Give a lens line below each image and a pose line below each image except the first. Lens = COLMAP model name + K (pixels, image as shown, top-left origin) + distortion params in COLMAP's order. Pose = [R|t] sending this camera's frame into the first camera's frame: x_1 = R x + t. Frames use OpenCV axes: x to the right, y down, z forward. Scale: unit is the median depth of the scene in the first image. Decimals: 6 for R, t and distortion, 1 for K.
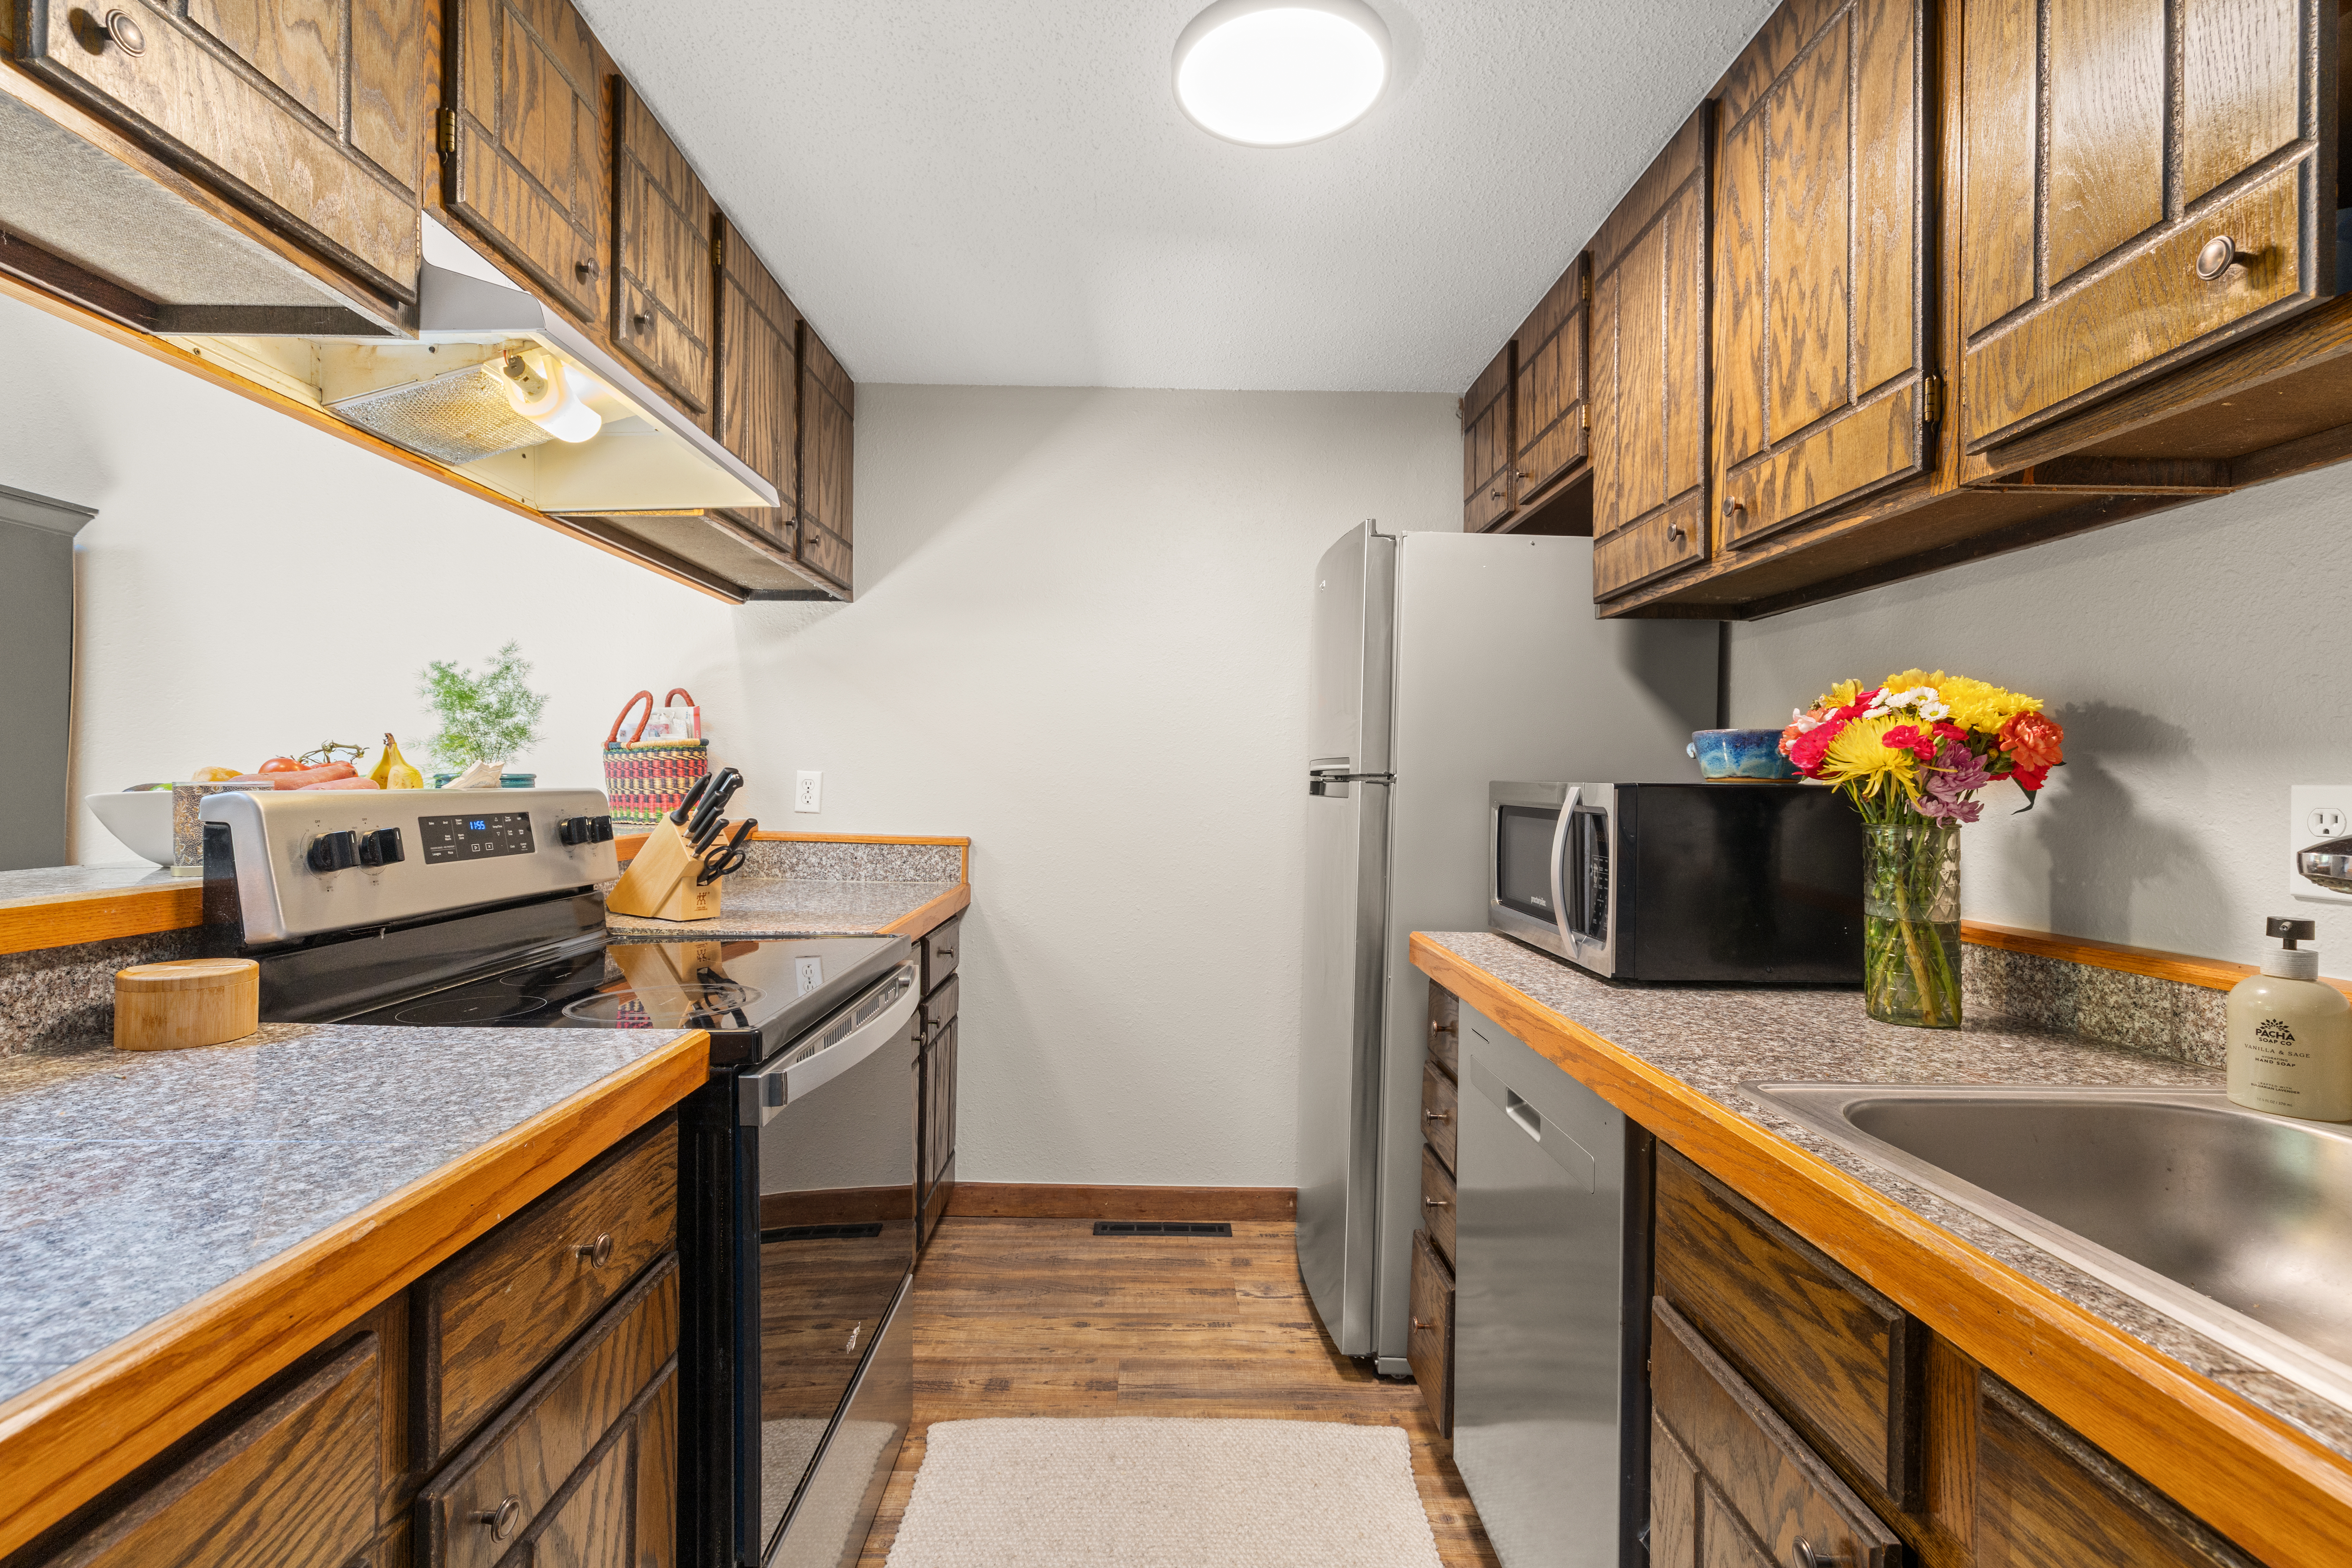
lens RADIAL K [[1028.0, 0, 1171.7], [0, 1028.0, 779.4], [0, 0, 1]] dist [-0.002283, 0.000806]
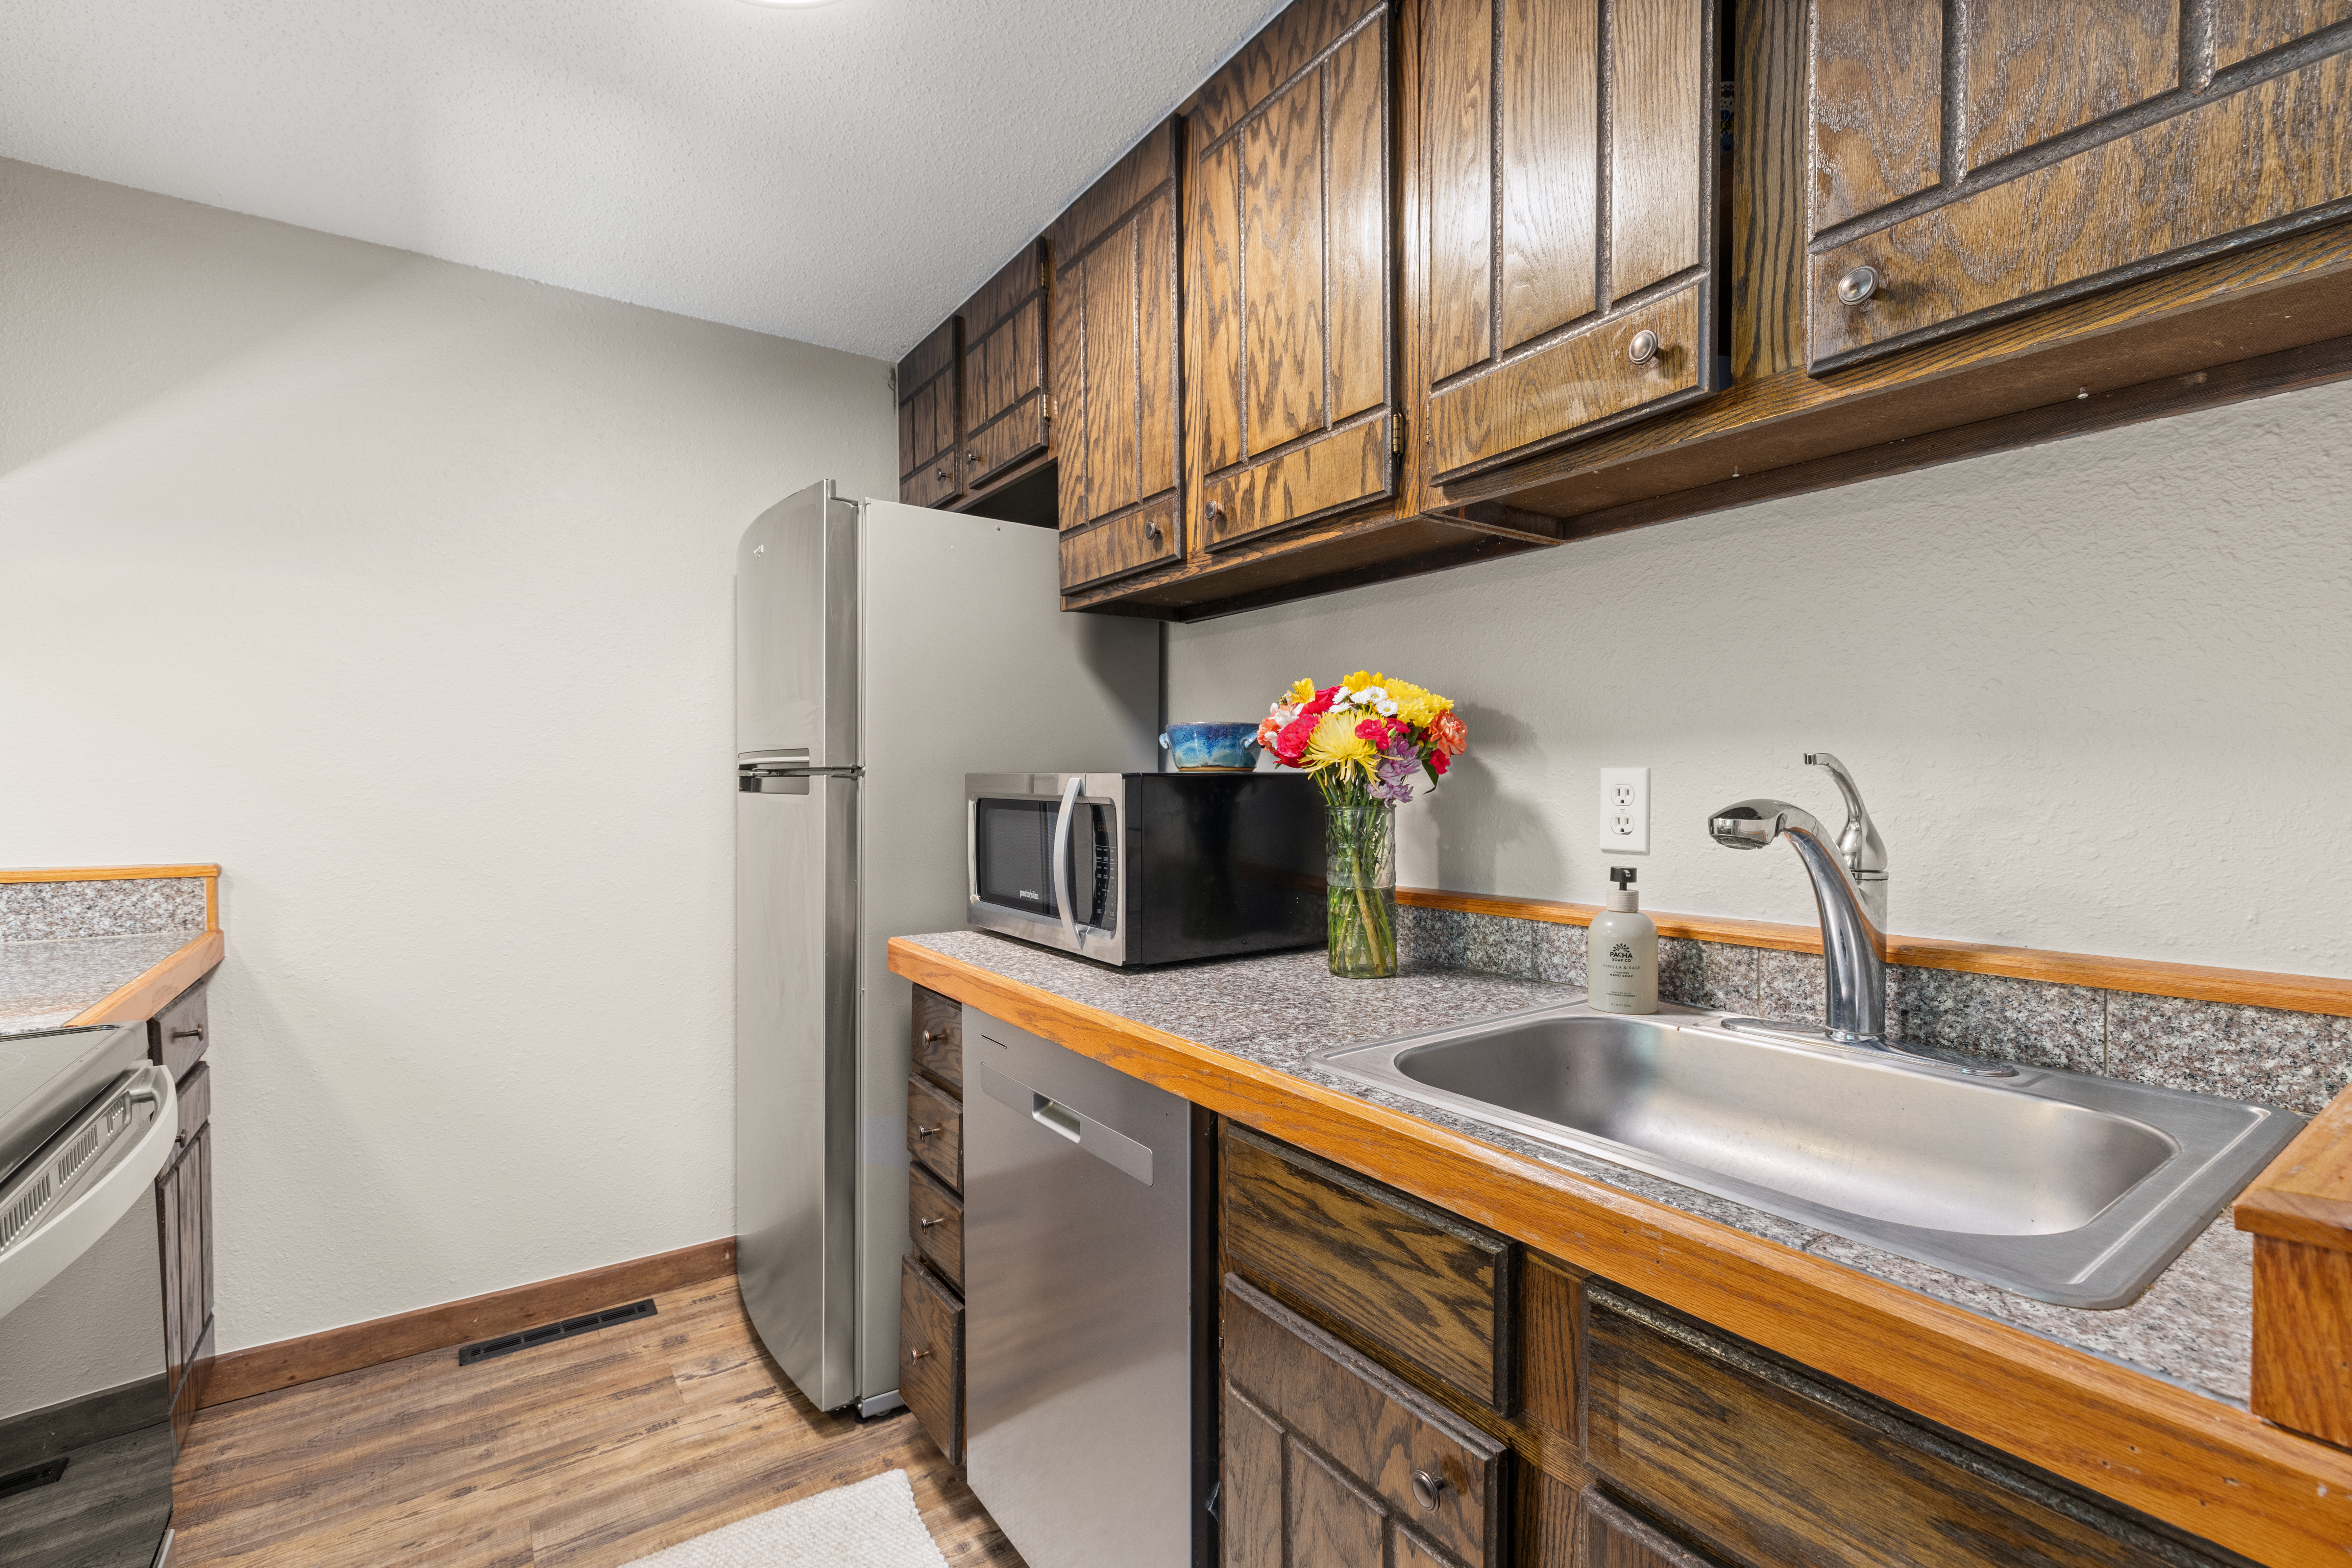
lens RADIAL K [[1028.0, 0, 1170.3], [0, 1028.0, 807.6], [0, 0, 1]] dist [-0.002283, 0.000806]
pose [[0.831531, -0.031213, 0.554601, -0.099367], [0.012197, 0.999205, 0.037948, -0.000409], [-0.555345, -0.024790, 0.831251, 0.147631]]
